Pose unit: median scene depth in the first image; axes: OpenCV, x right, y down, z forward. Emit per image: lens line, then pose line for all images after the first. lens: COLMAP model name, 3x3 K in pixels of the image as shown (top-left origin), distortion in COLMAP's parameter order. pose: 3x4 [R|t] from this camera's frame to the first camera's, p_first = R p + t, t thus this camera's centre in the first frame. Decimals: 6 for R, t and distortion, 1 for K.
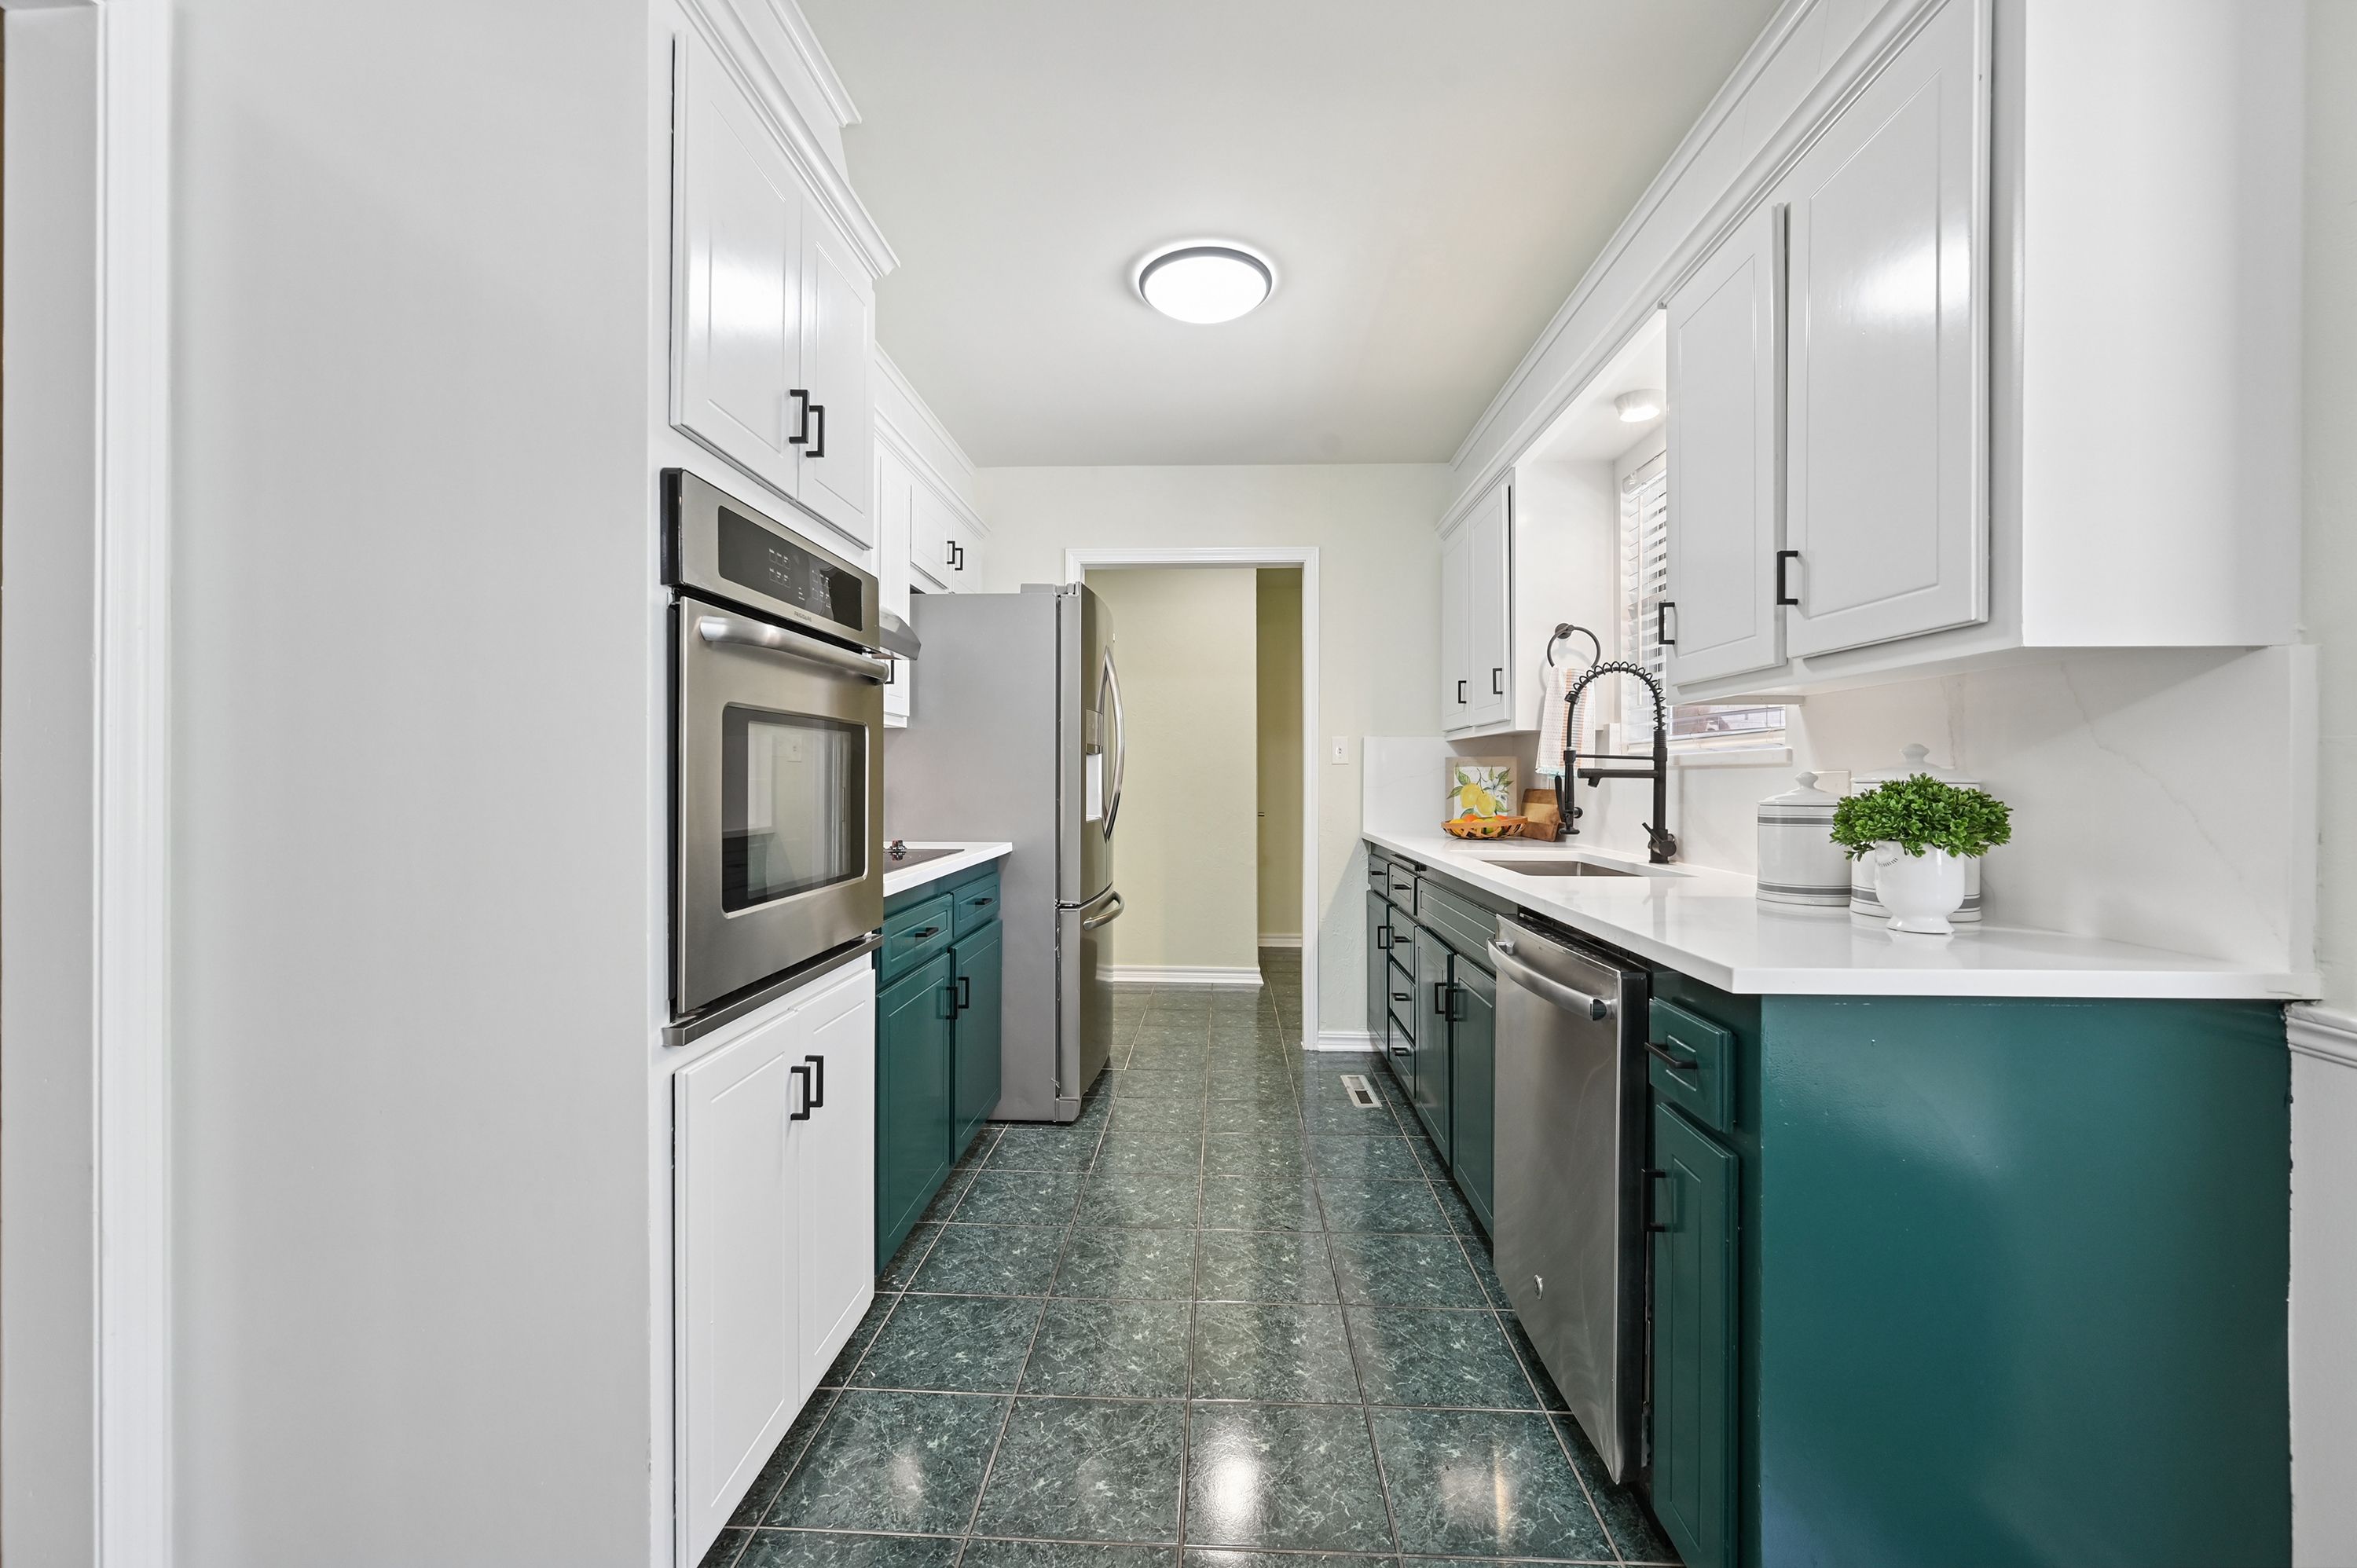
lens RADIAL K [[919.7, 0, 1191.9], [0, 919.7, 778.9], [0, 0, 1]] dist [-0.000866, 0.000057]
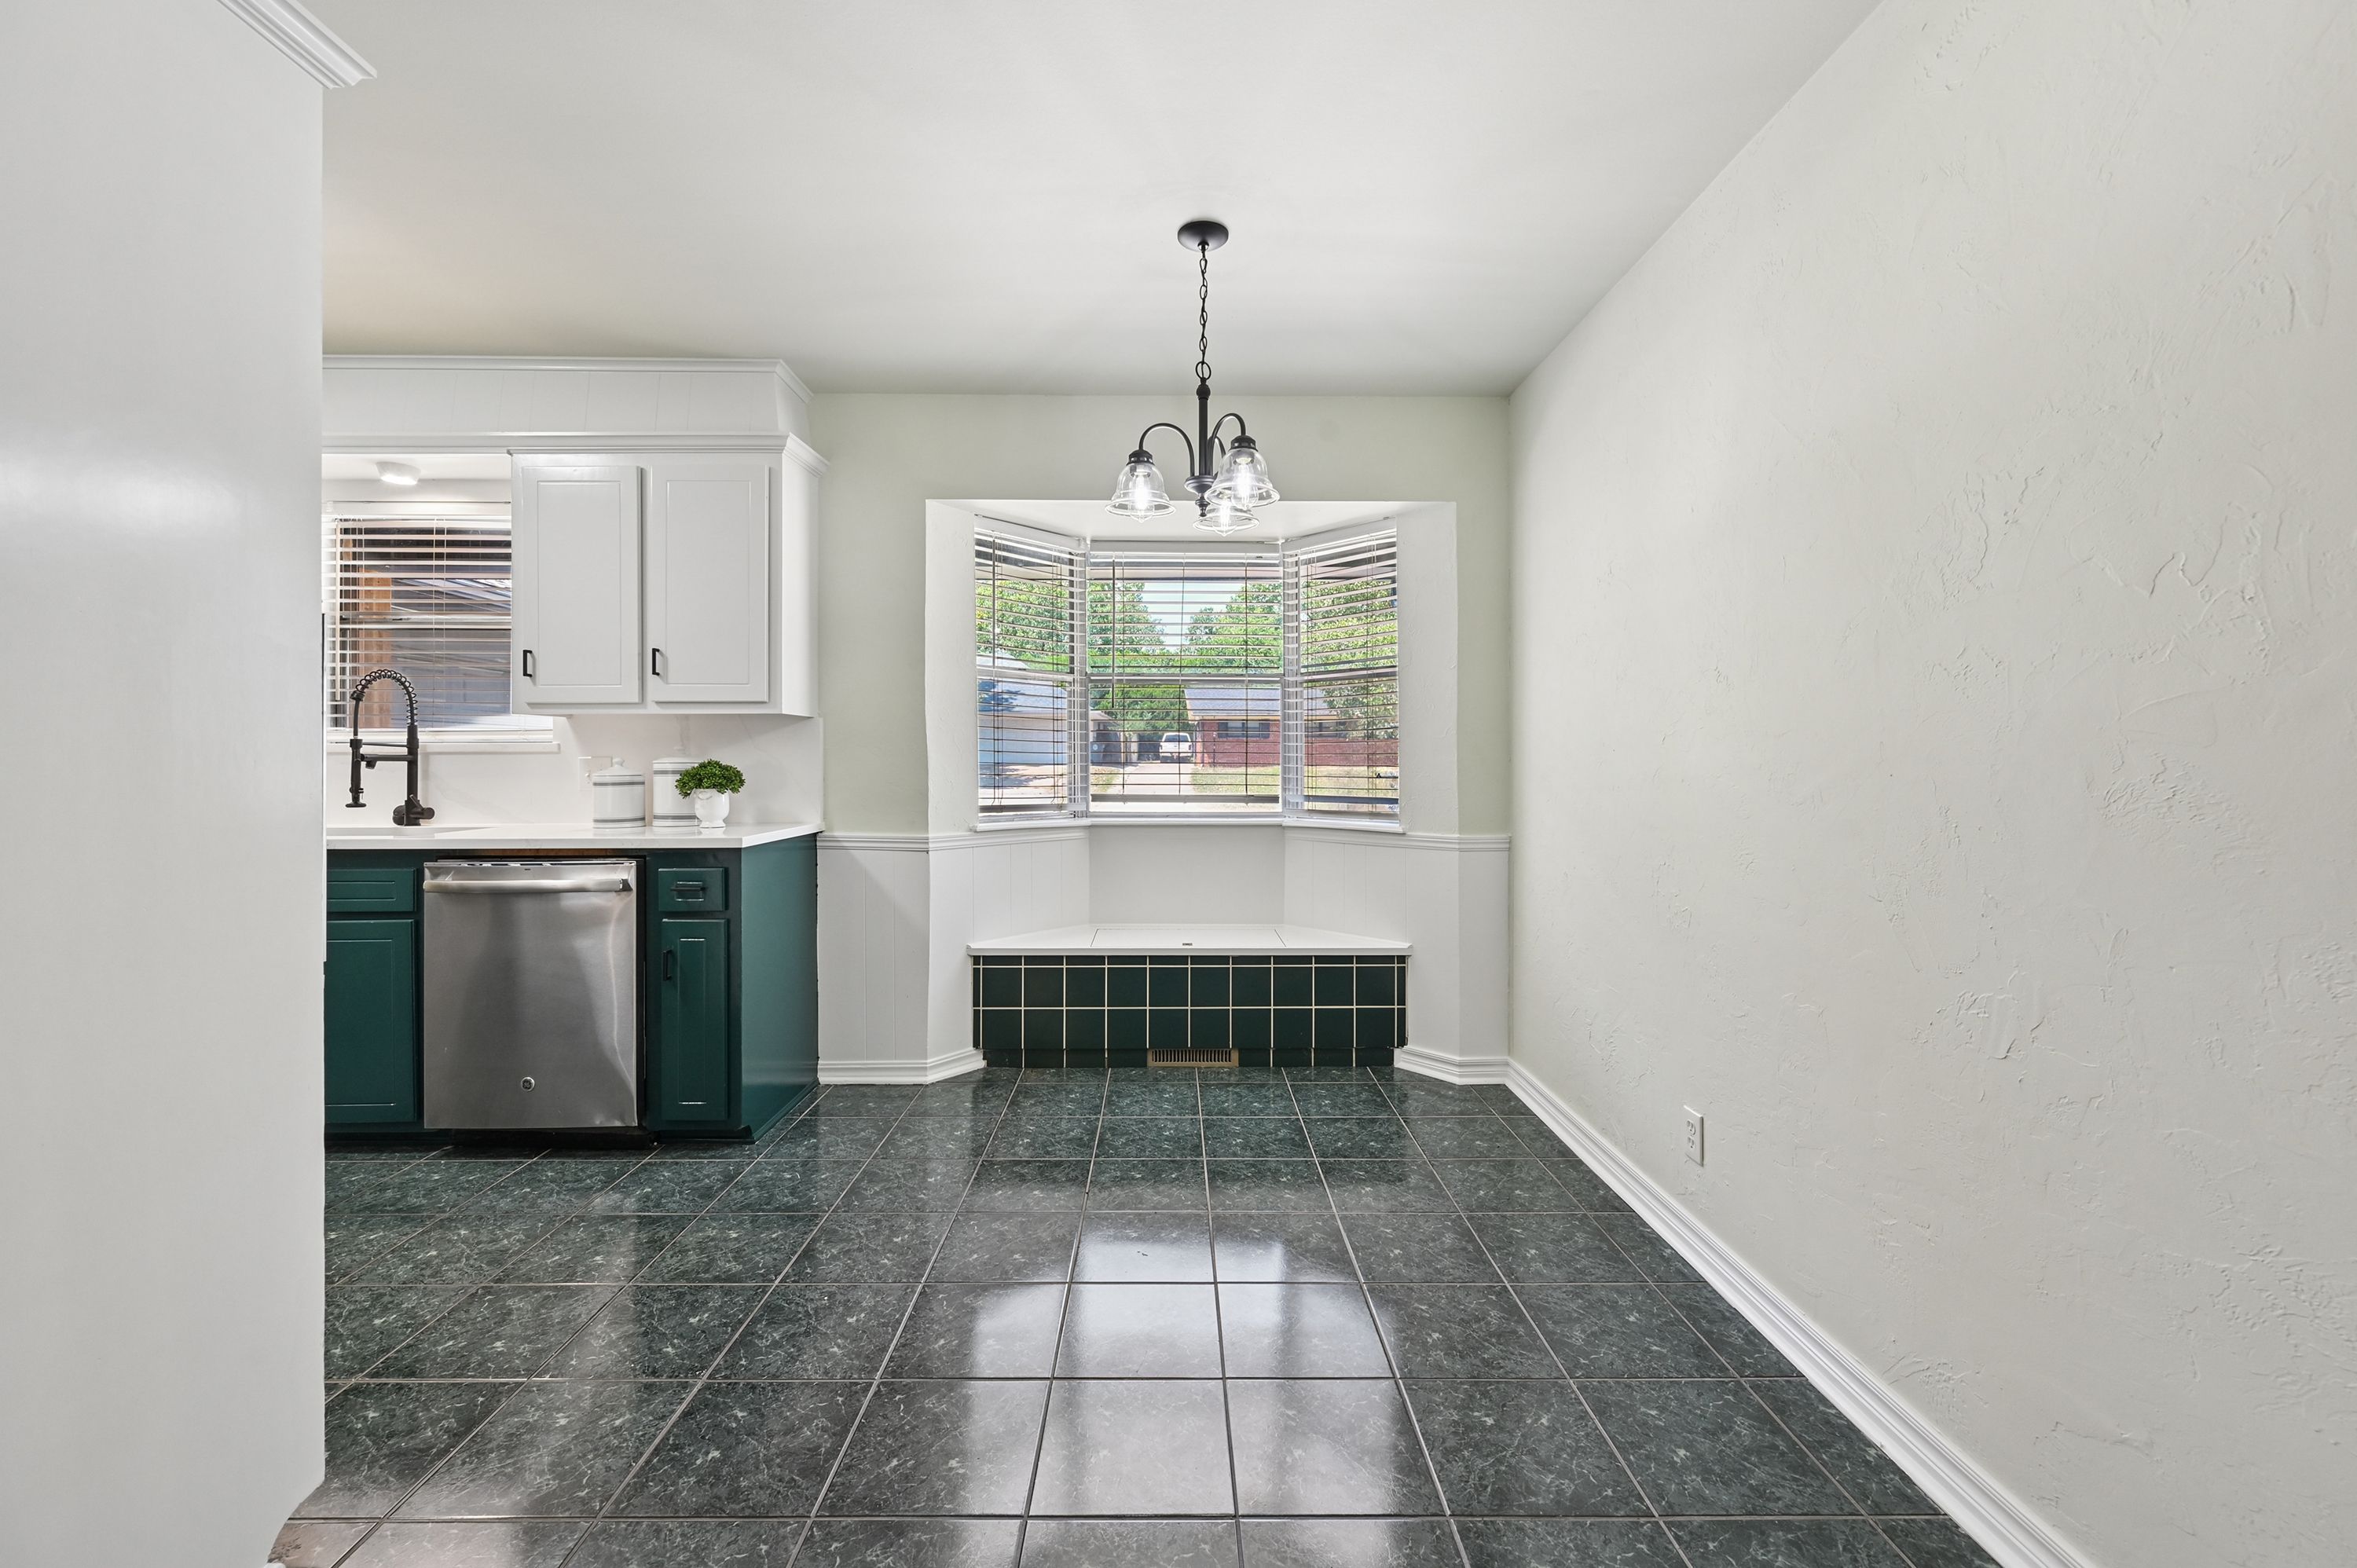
lens RADIAL K [[958.4, 0, 1169.7], [0, 958.4, 757.0], [0, 0, 1]] dist [0.010539, -0.000107]
pose [[-0.039851, 0.001555, 0.999204, -0.772177], [0.001318, 0.999998, -0.001504, -0.002927], [-0.999205, 0.001257, -0.039853, -0.023153]]
